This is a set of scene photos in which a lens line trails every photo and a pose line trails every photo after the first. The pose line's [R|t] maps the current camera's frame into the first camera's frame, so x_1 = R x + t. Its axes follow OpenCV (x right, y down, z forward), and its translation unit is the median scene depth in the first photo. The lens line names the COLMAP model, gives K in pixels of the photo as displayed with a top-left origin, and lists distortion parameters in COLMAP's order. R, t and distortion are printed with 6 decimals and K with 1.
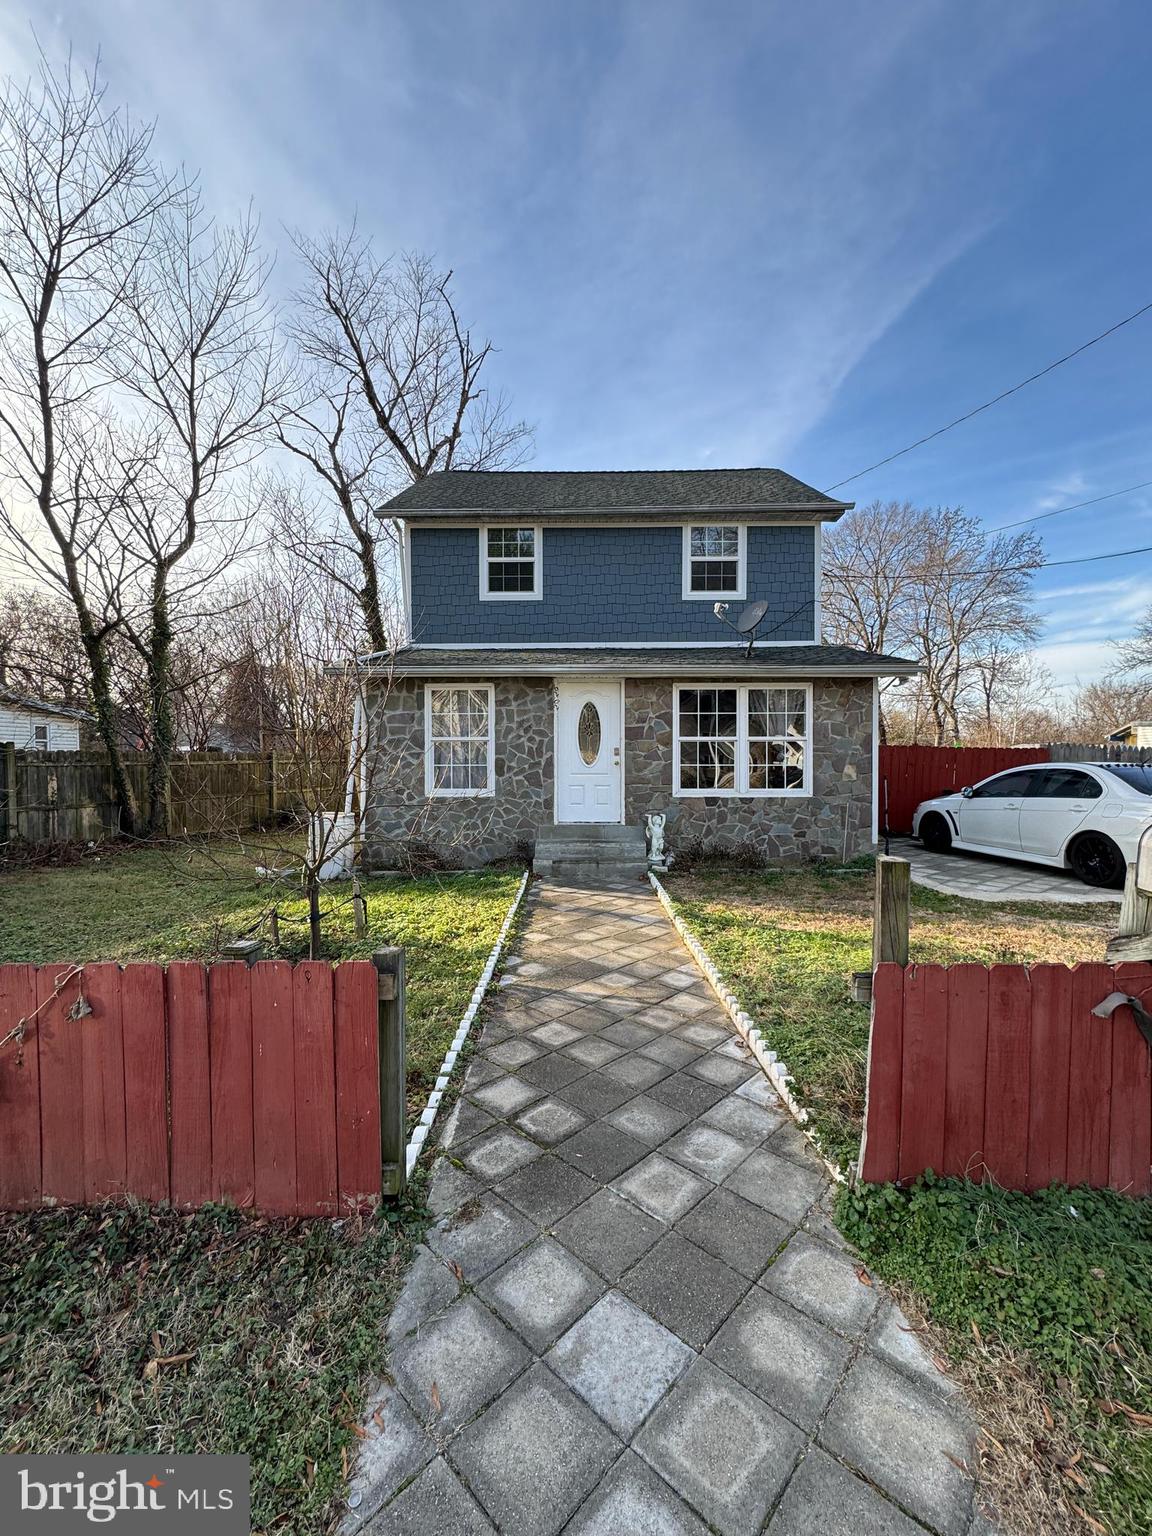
lens RADIAL K [[613.8, 0, 578.4], [0, 613.8, 774.0], [0, 0, 1]] dist [-0.002644, 0.000779]
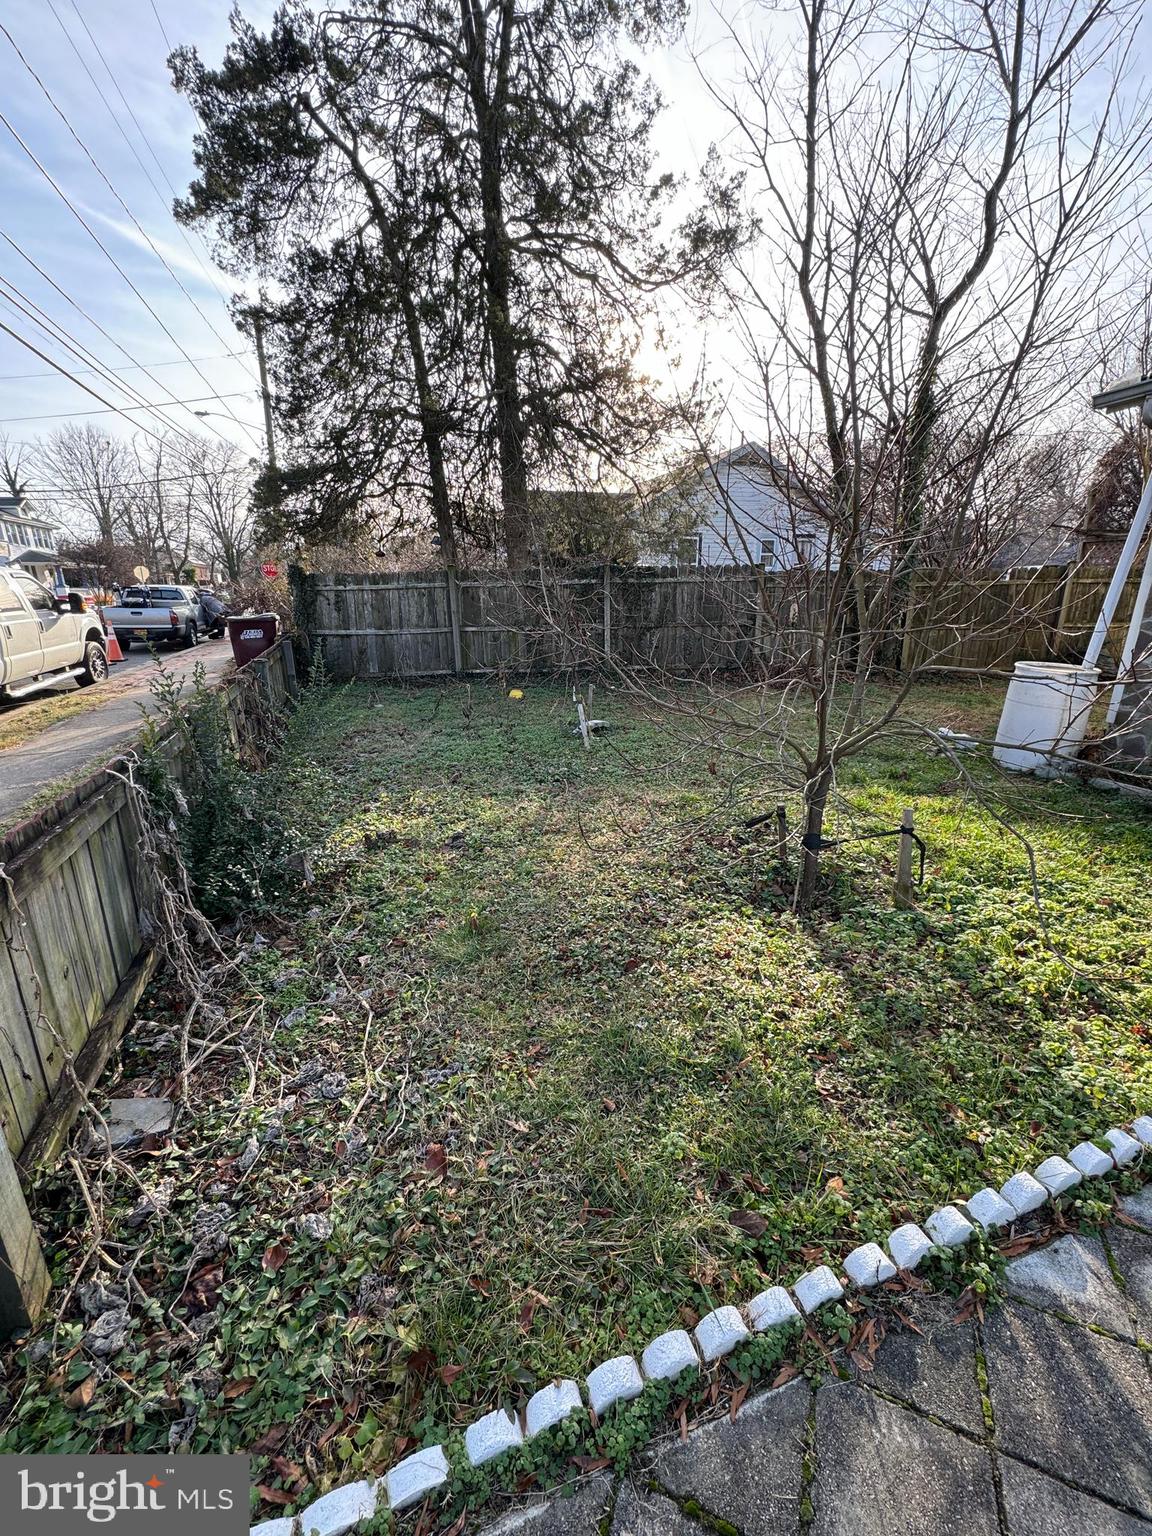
lens RADIAL K [[613.8, 0, 581.2], [0, 613.8, 768.7], [0, 0, 1]] dist [-0.002644, 0.000779]
pose [[0.340770, 0.263094, -0.902584, 0.012337], [-0.017768, 0.961676, 0.273611, 0.005623], [0.939979, -0.077201, 0.332385, 0.554055]]
